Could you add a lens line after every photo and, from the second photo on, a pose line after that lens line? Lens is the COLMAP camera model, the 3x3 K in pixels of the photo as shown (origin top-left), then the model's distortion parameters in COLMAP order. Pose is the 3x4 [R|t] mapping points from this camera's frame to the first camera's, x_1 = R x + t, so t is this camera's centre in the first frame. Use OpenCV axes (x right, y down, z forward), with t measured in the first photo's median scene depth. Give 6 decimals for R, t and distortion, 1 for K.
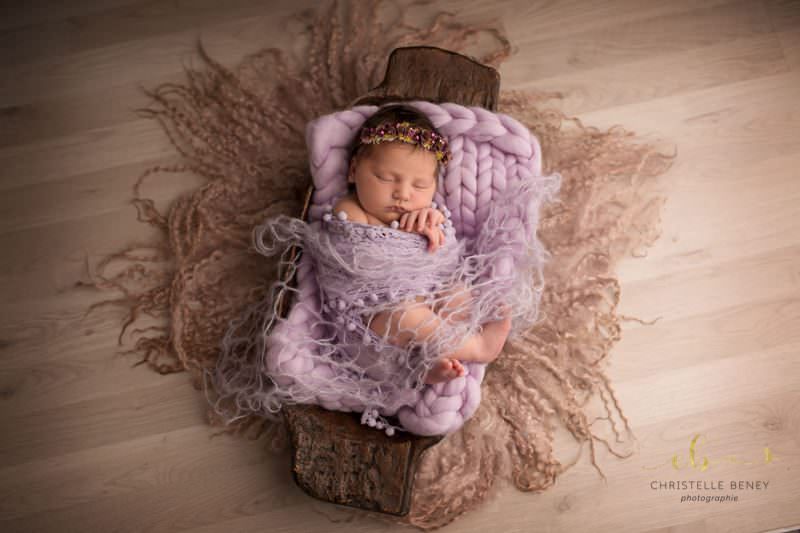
lens RADIAL K [[794.6, 0, 400.4], [0, 794.6, 265.9], [0, 0, 1]] dist [0.012468, 0.000000]
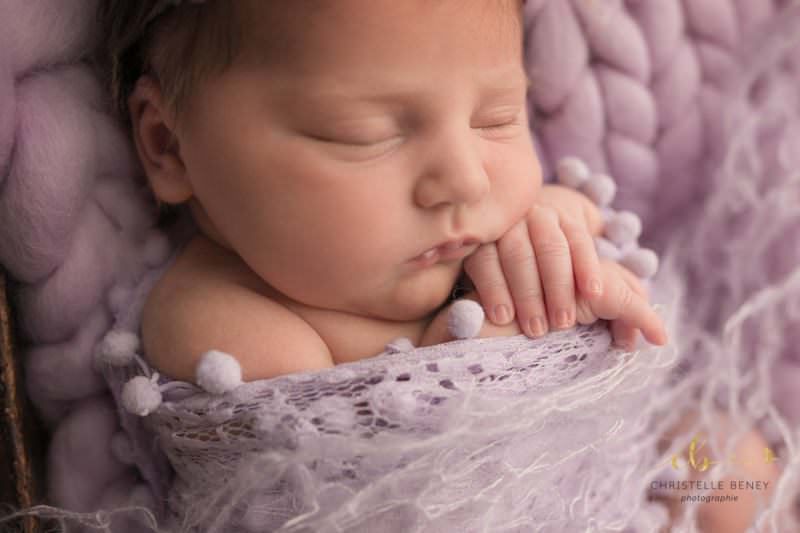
lens RADIAL K [[794.6, 0, 399.1], [0, 794.6, 266.1], [0, 0, 1]] dist [0.012468, 0.000000]
pose [[0.867248, -0.379612, 0.322142, -0.088456], [0.331366, 0.923007, 0.195590, -0.113847], [-0.371587, -0.062878, 0.926266, 0.787247]]
